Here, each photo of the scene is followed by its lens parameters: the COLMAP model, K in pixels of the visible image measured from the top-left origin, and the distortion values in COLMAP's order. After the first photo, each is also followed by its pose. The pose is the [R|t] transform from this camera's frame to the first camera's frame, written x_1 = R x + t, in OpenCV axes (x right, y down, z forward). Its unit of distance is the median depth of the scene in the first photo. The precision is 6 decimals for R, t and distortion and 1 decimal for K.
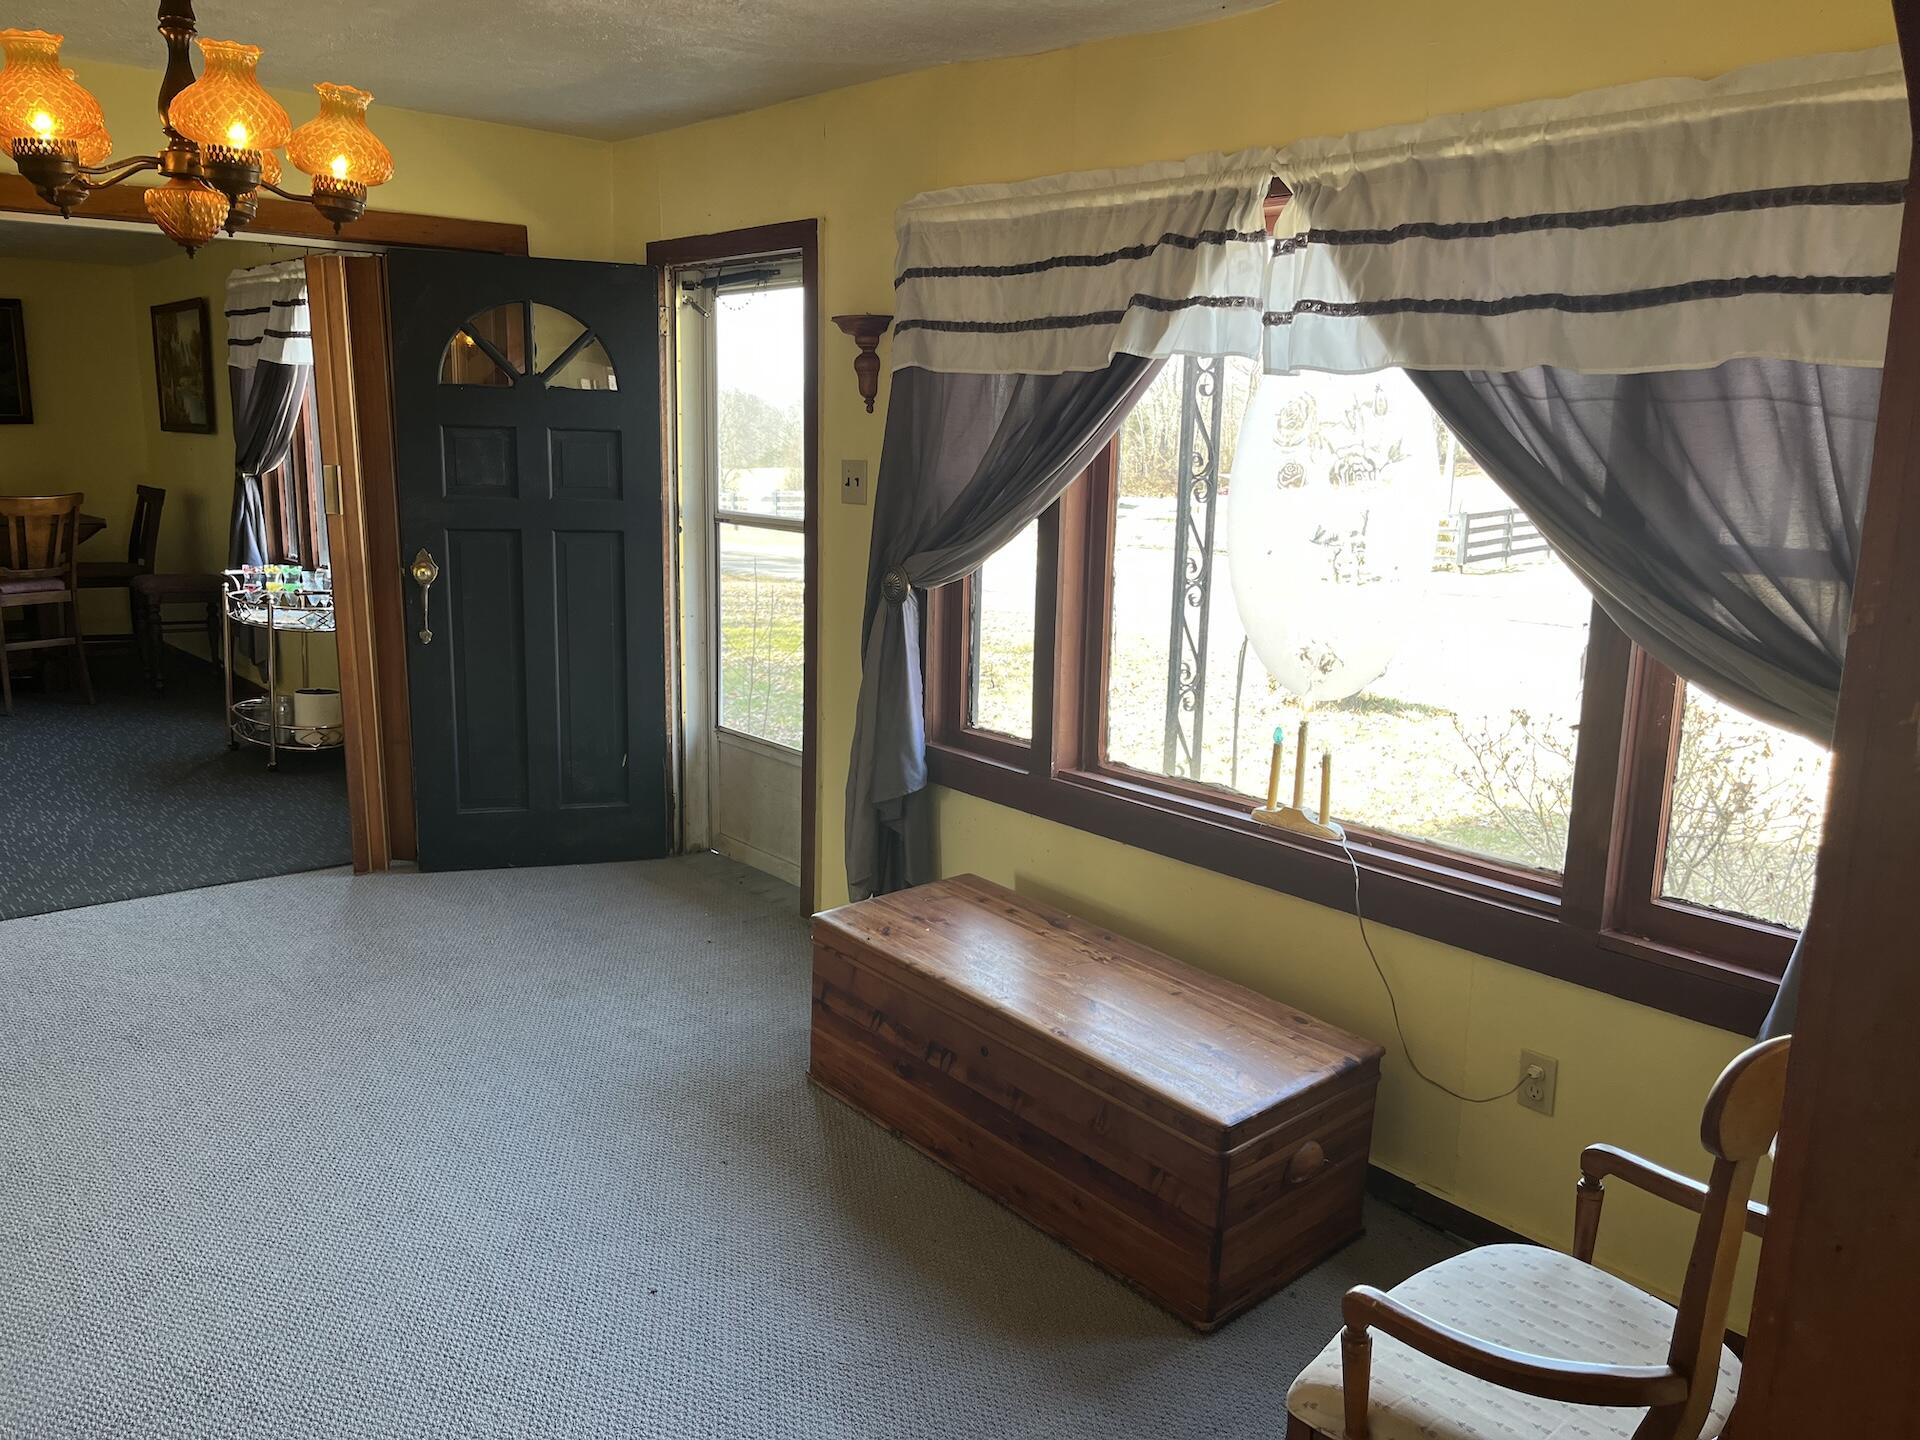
lens RADIAL K [[1470.1, 0, 950.0], [0, 1470.1, 722.6], [0, 0, 1]] dist [0.116838, -0.154961]
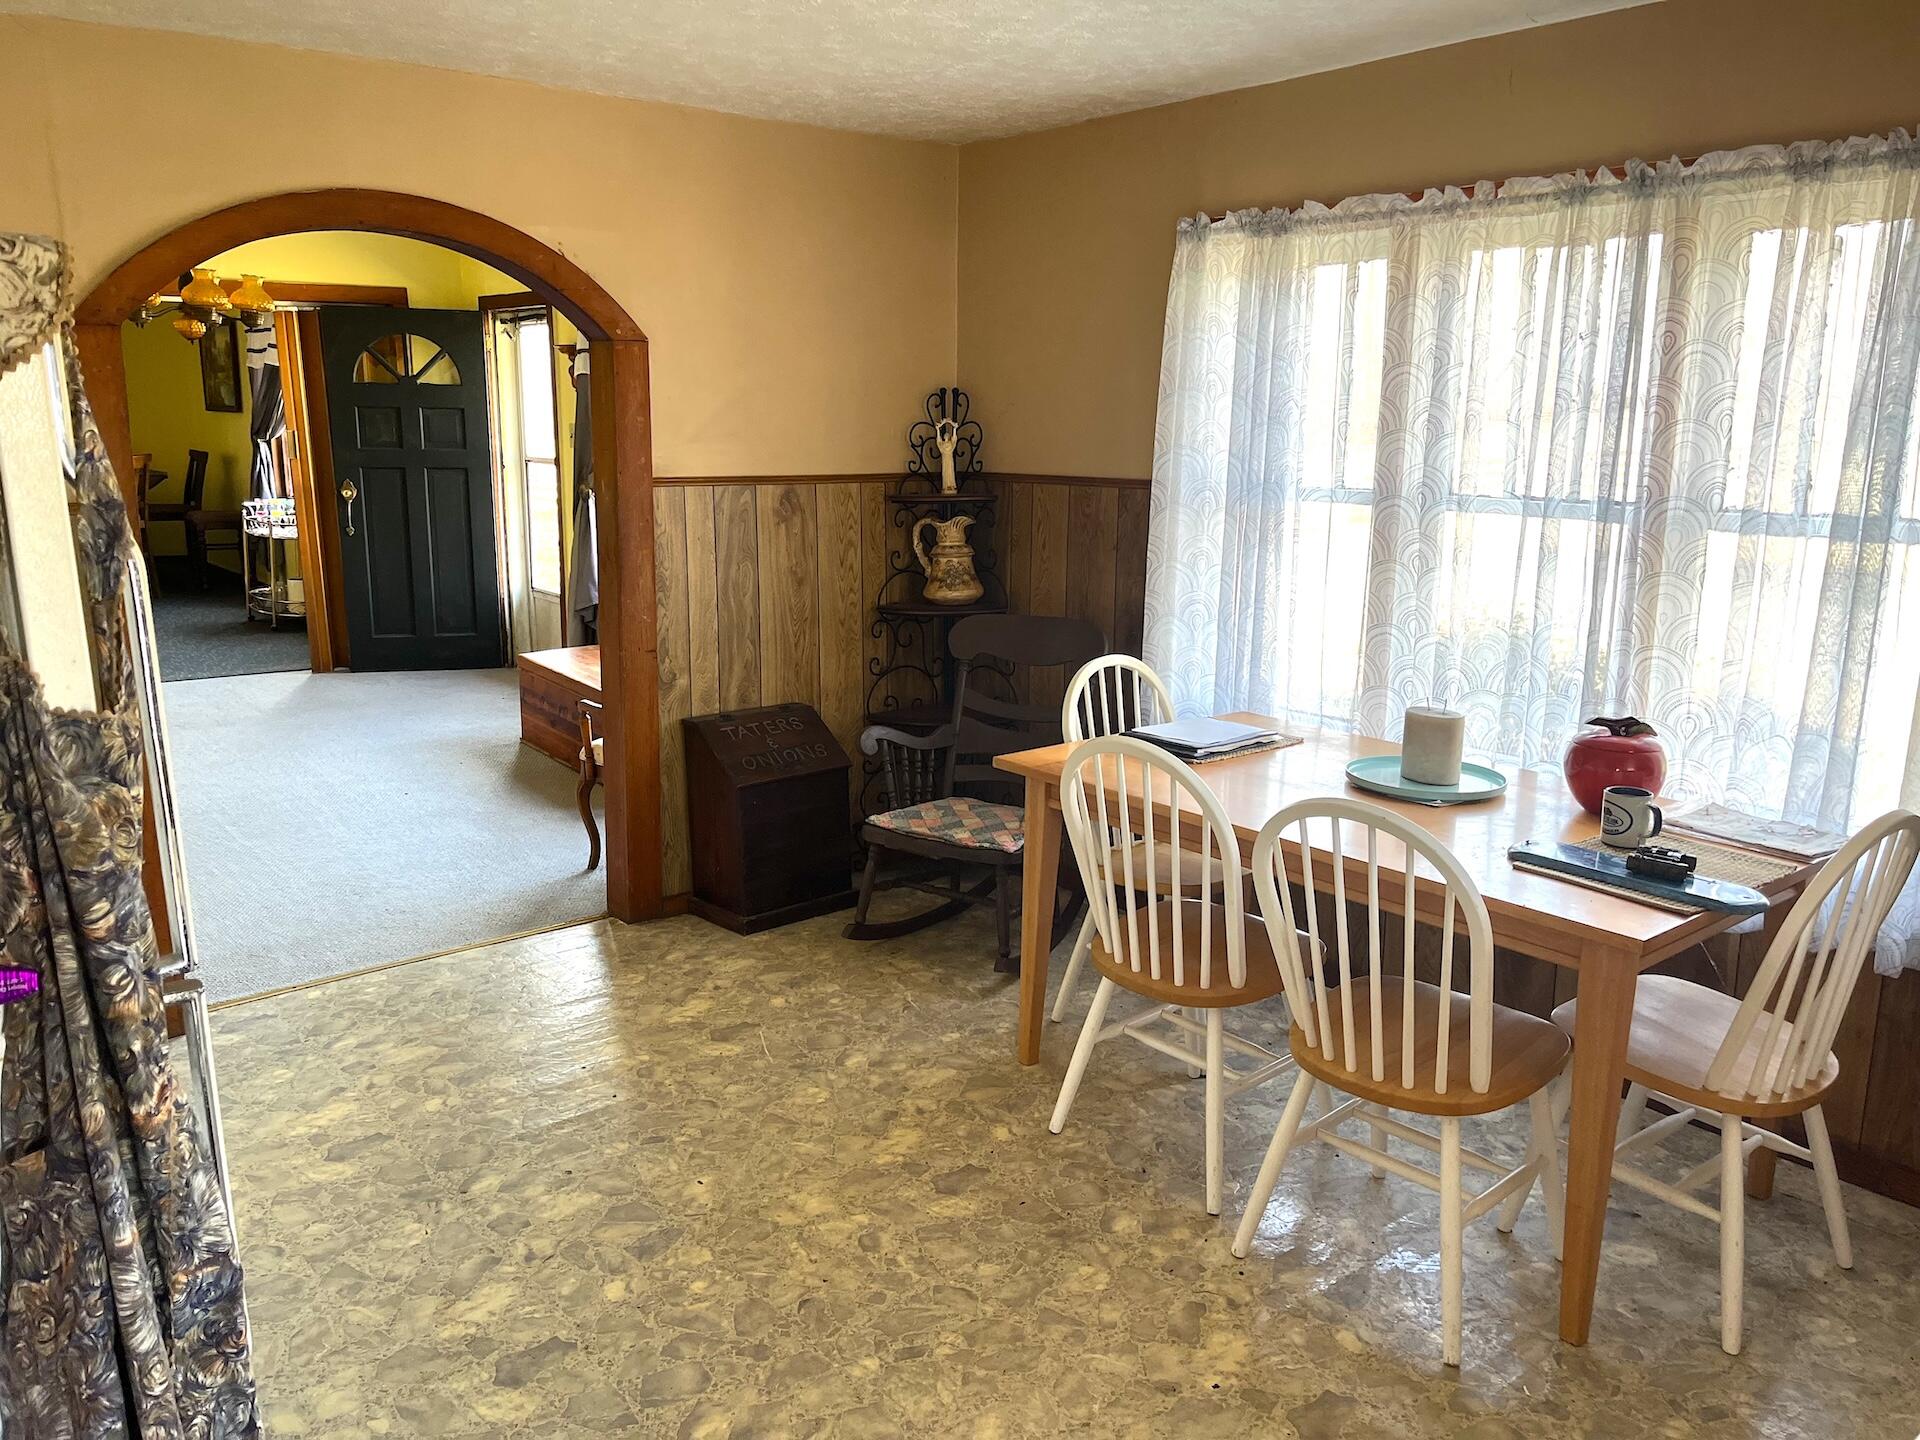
lens RADIAL K [[1439.7, 0, 1001.8], [0, 1439.7, 714.5], [0, 0, 1]] dist [0.003783, 0.001475]
pose [[0.999955, -0.007957, 0.005210, 0.332630], [0.007849, 0.999759, 0.020480, 0.107886], [-0.005371, -0.020438, 0.999777, -0.568290]]
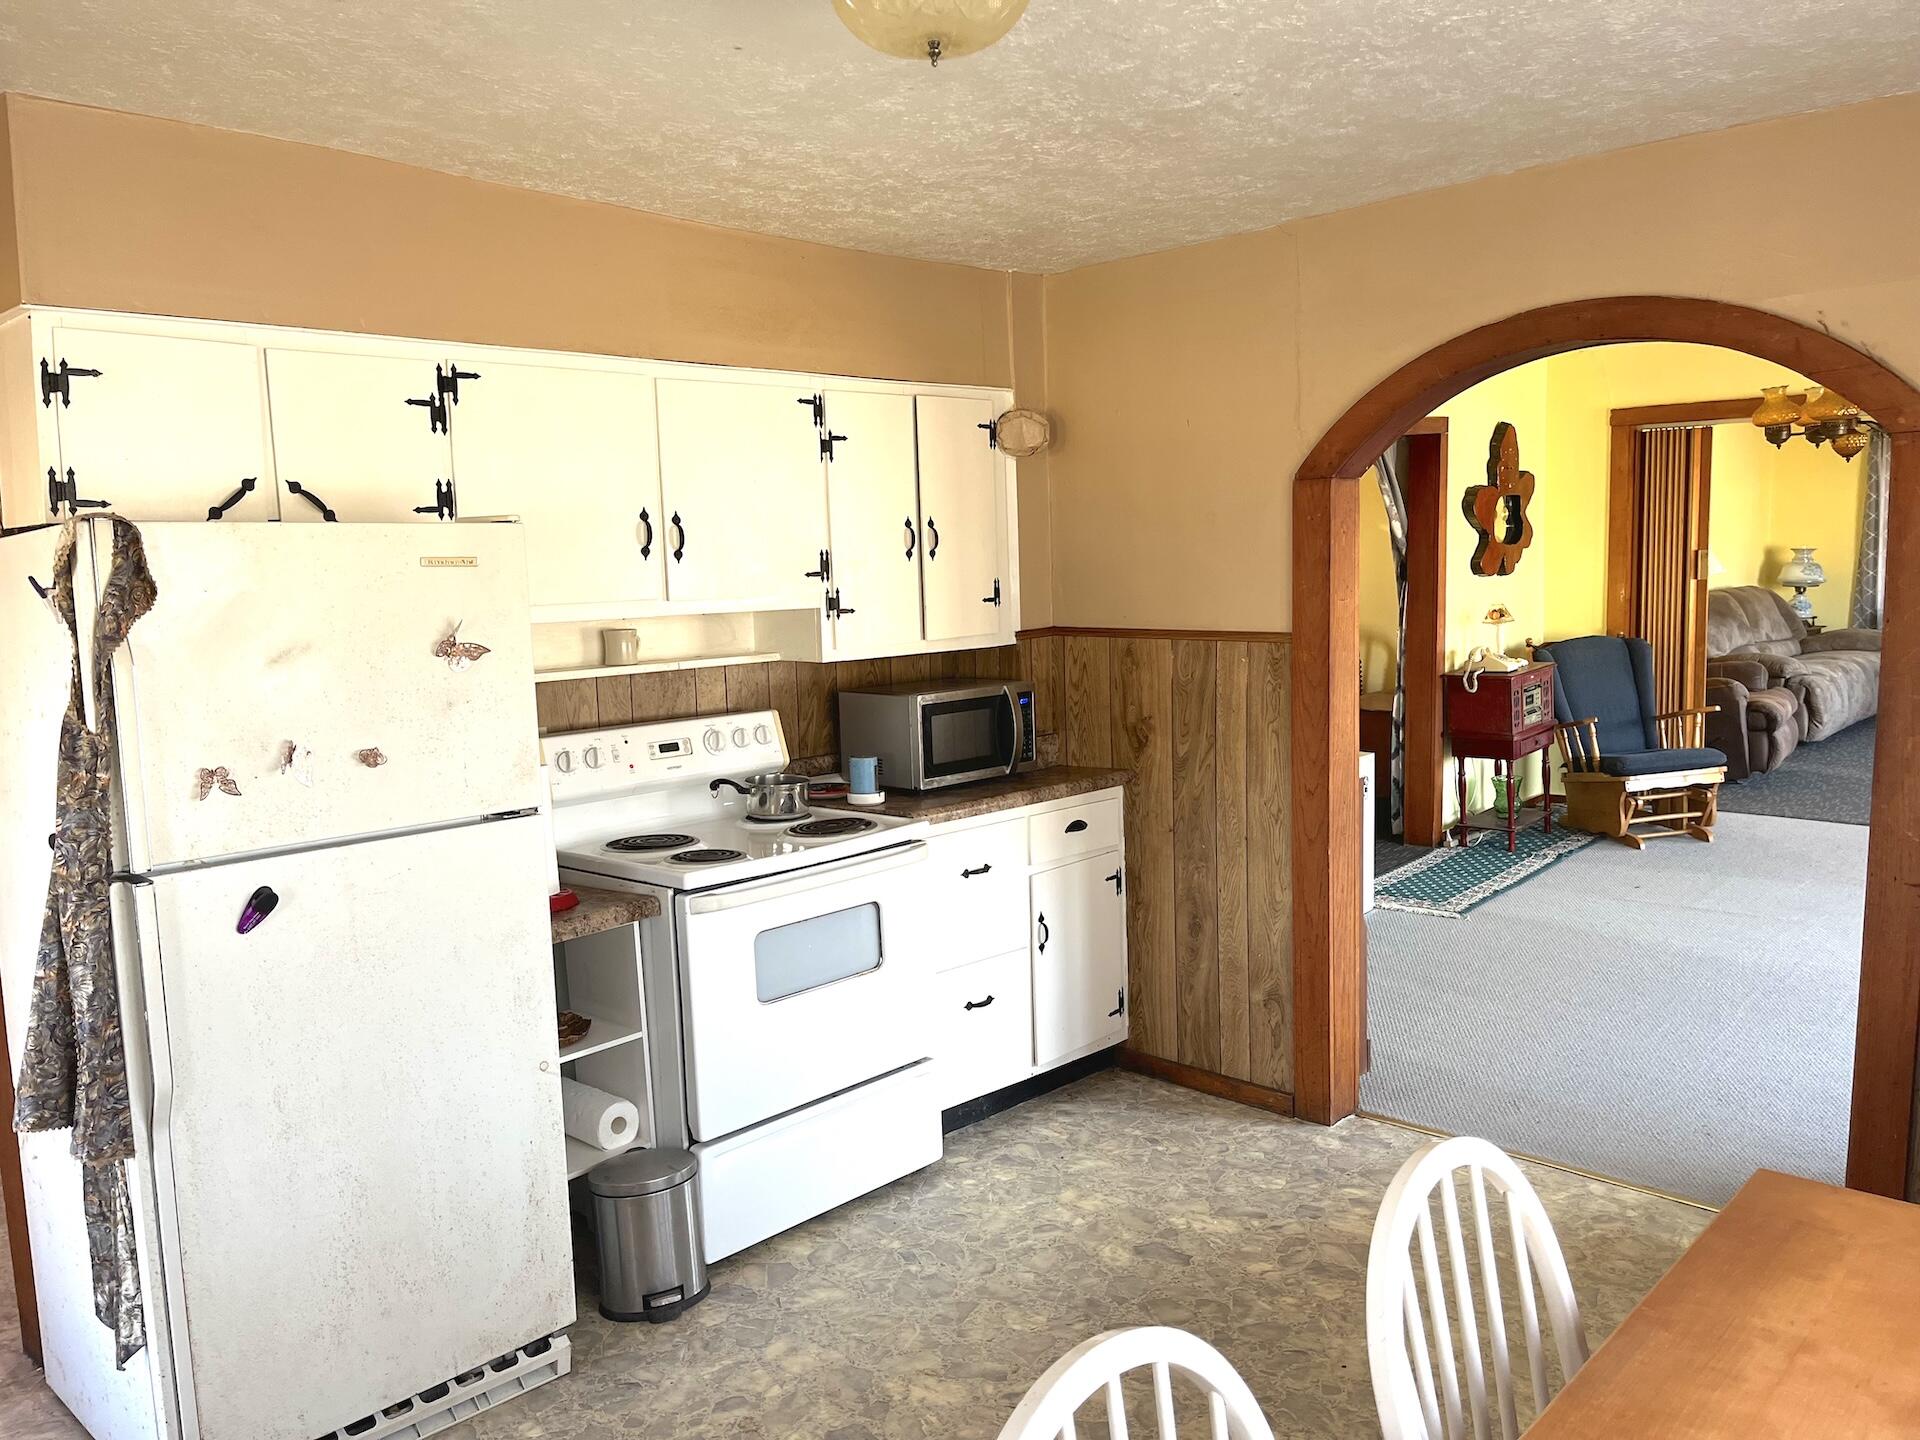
lens RADIAL K [[1444.3, 0, 960.0], [0, 1444.3, 720.0], [0, 0, 1]] dist [0.109504, -0.150166]
pose [[0.103014, 0.095656, -0.990070, 0.634633], [-0.153257, 0.985006, 0.079220, 0.040364], [0.982802, 0.143575, 0.116130, -0.200392]]
